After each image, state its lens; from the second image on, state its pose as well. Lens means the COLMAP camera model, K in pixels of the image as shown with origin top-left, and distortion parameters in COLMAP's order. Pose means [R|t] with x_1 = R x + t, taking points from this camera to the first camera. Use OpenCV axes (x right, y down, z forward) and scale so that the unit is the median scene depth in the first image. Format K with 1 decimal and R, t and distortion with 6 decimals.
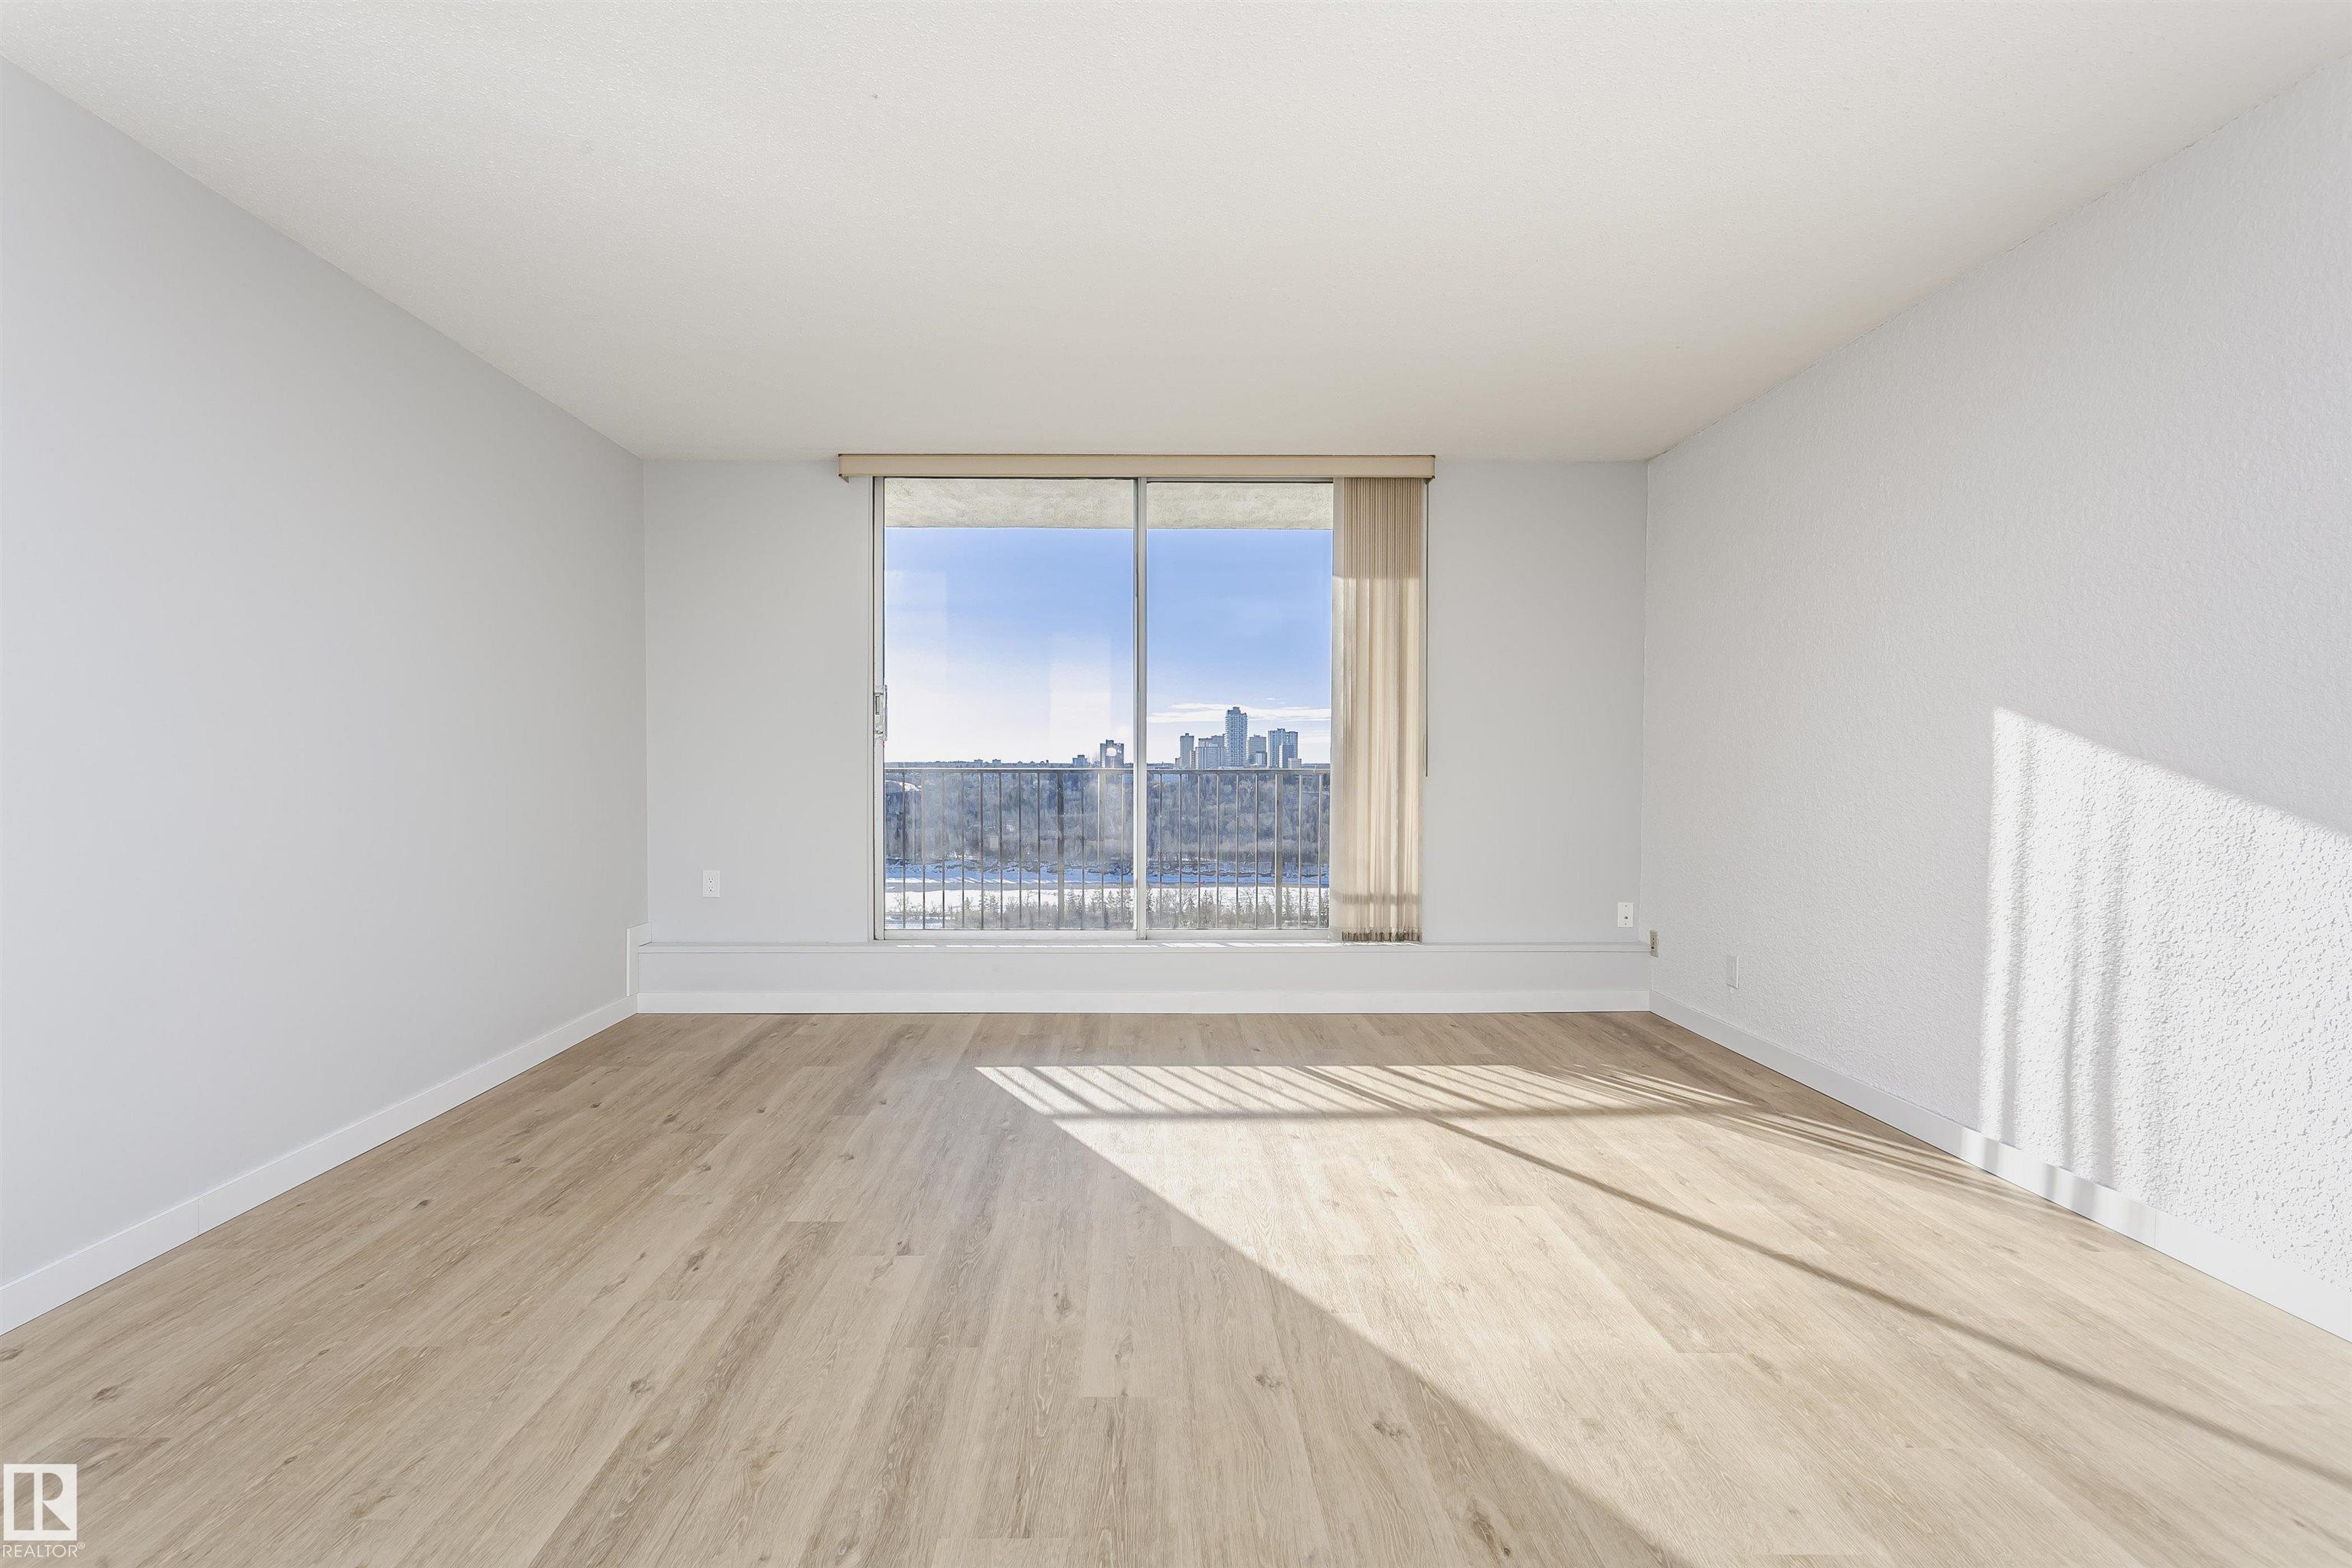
lens RADIAL K [[1123.7, 0, 1144.9], [0, 1123.7, 783.2], [0, 0, 1]] dist [0.005605, 0.000872]
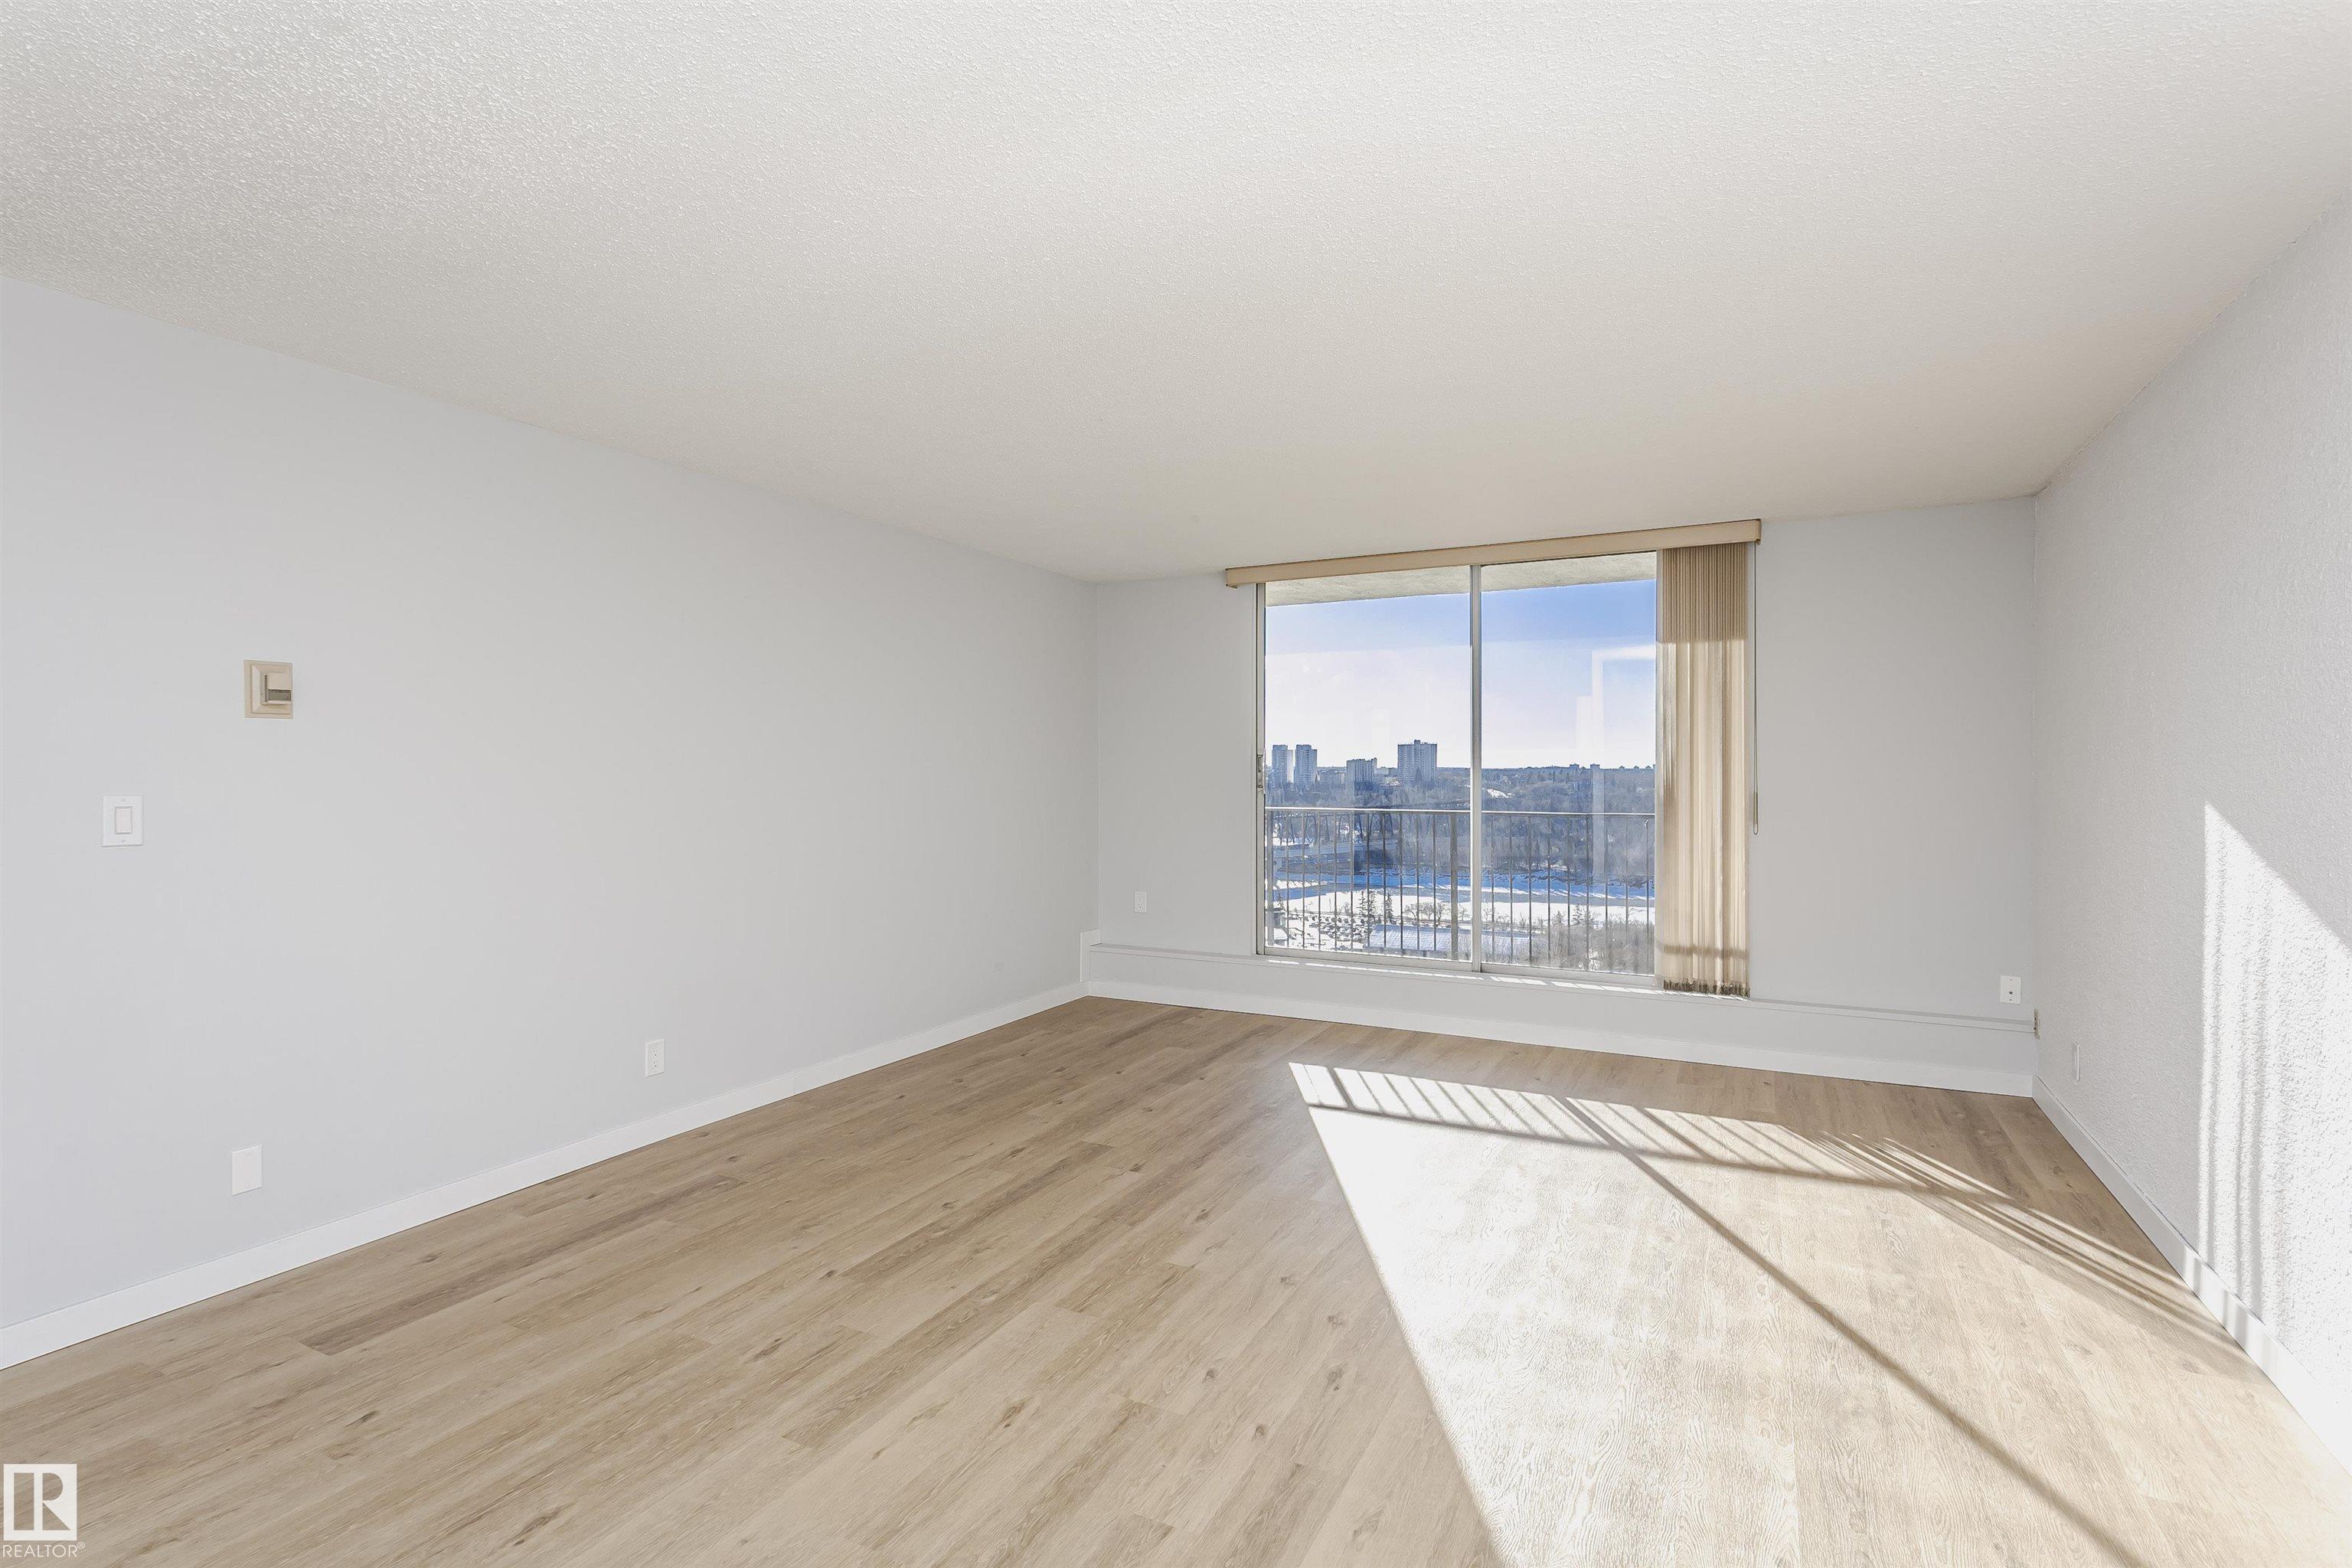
lens RADIAL K [[1140.6, 0, 1162.4], [0, 1140.6, 771.3], [0, 0, 1]] dist [0.004216, 0.000621]
pose [[0.879846, -0.000648, -0.475259, 0.370486], [-0.006314, 0.999895, -0.013053, -0.062656], [0.475217, 0.014485, 0.879749, -0.219659]]
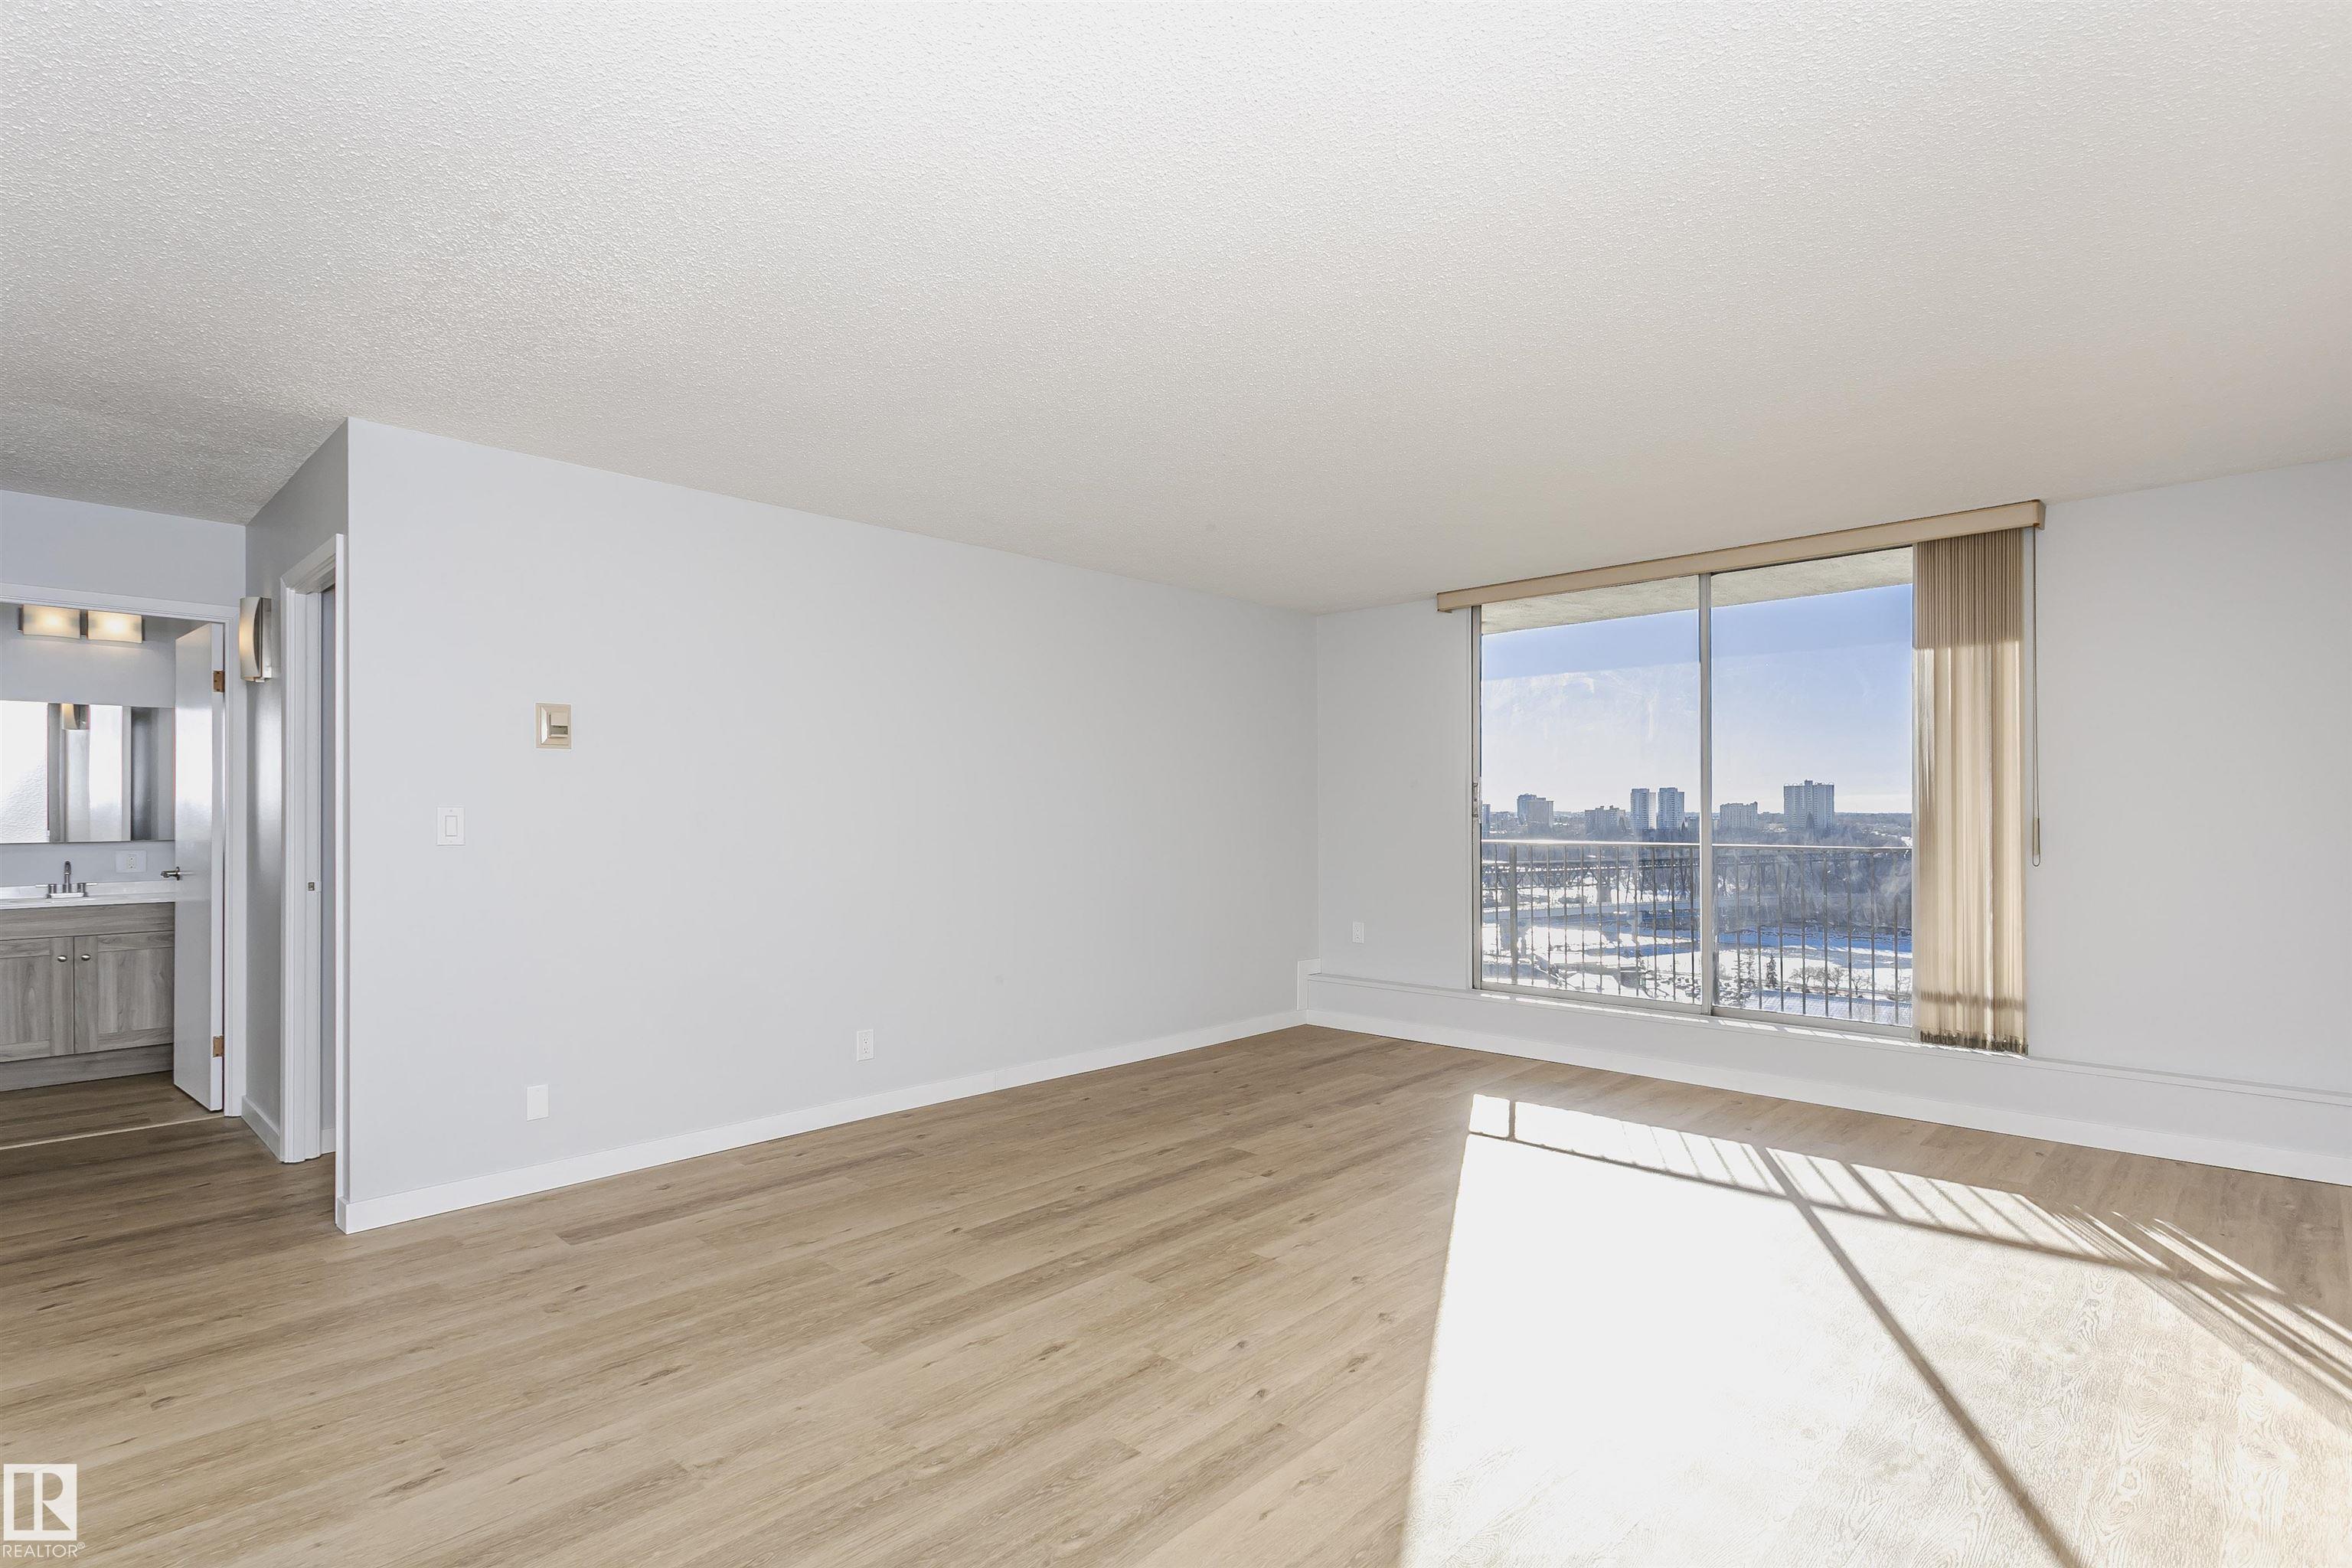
lens RADIAL K [[1167.4, 0, 1168.4], [0, 1167.4, 812.9], [0, 0, 1]] dist [0.006515, 0.000868]
pose [[0.711430, -0.003987, -0.702745, 0.565737], [-0.008930, 0.999852, -0.014713, -0.037703], [0.702700, 0.016742, 0.711289, -0.166227]]
